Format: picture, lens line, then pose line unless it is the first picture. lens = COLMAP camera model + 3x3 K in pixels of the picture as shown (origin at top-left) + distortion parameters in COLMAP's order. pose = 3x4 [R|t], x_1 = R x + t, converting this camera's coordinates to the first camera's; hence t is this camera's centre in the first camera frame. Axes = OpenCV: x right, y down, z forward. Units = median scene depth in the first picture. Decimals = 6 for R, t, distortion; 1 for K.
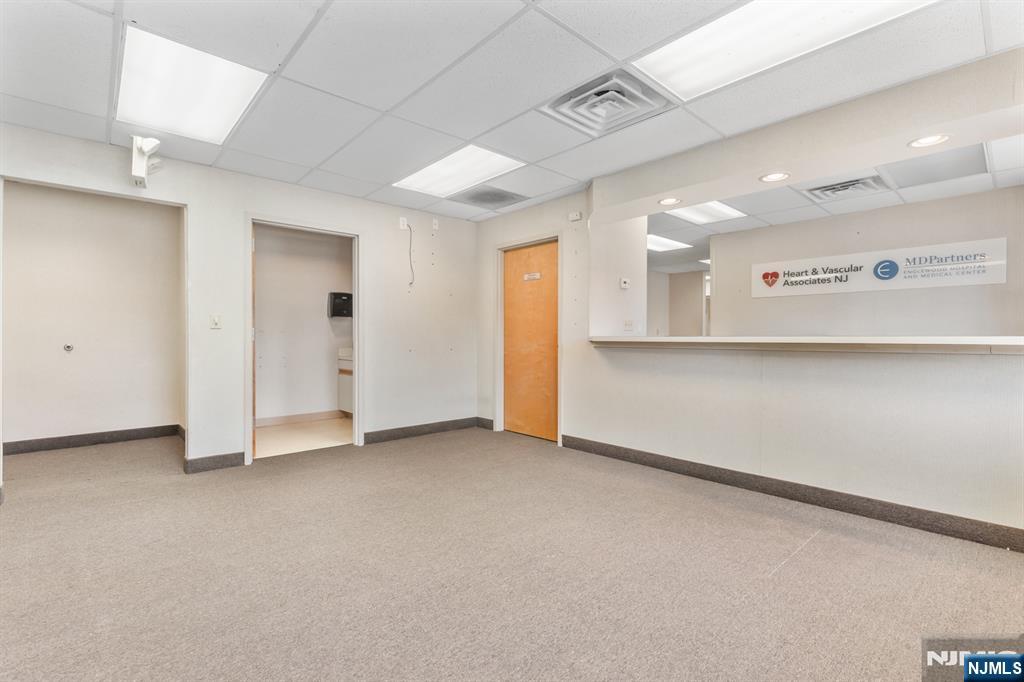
lens RADIAL K [[464.1, 0, 512.0], [0, 464.1, 341.0], [0, 0, 1]] dist [-0.000145, 0.000345]
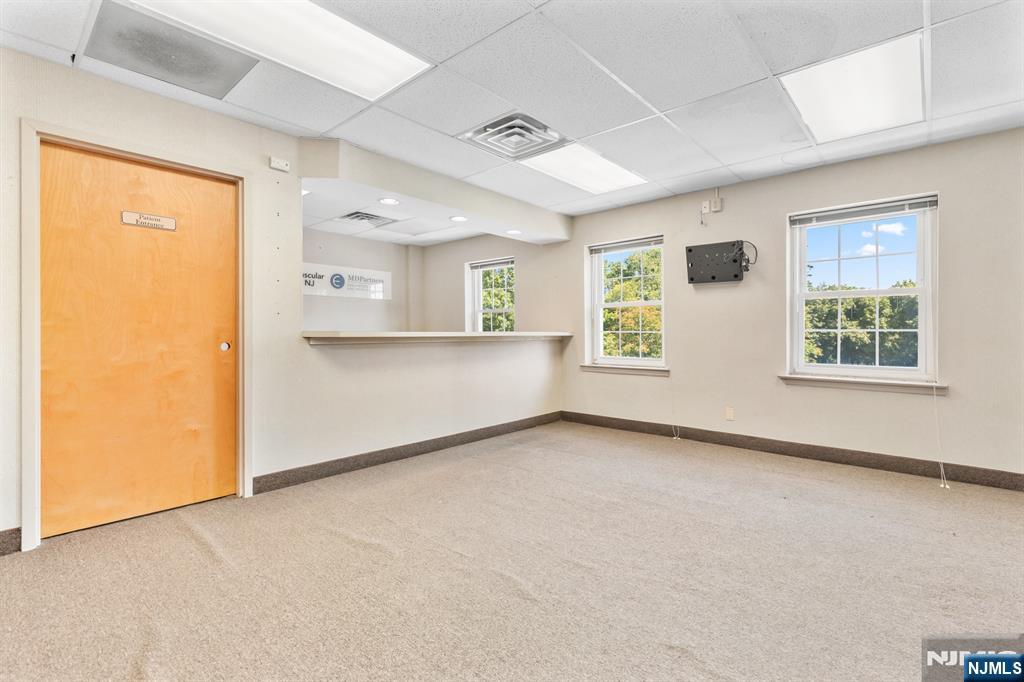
lens RADIAL K [[464.5, 0, 516.1], [0, 464.5, 330.8], [0, 0, 1]] dist [-0.001309, -0.000567]
pose [[-0.106615, 0.004107, 0.994292, -0.591396], [0.008743, 0.999957, -0.003193, -0.004389], [-0.994262, 0.008353, -0.106646, 0.682024]]
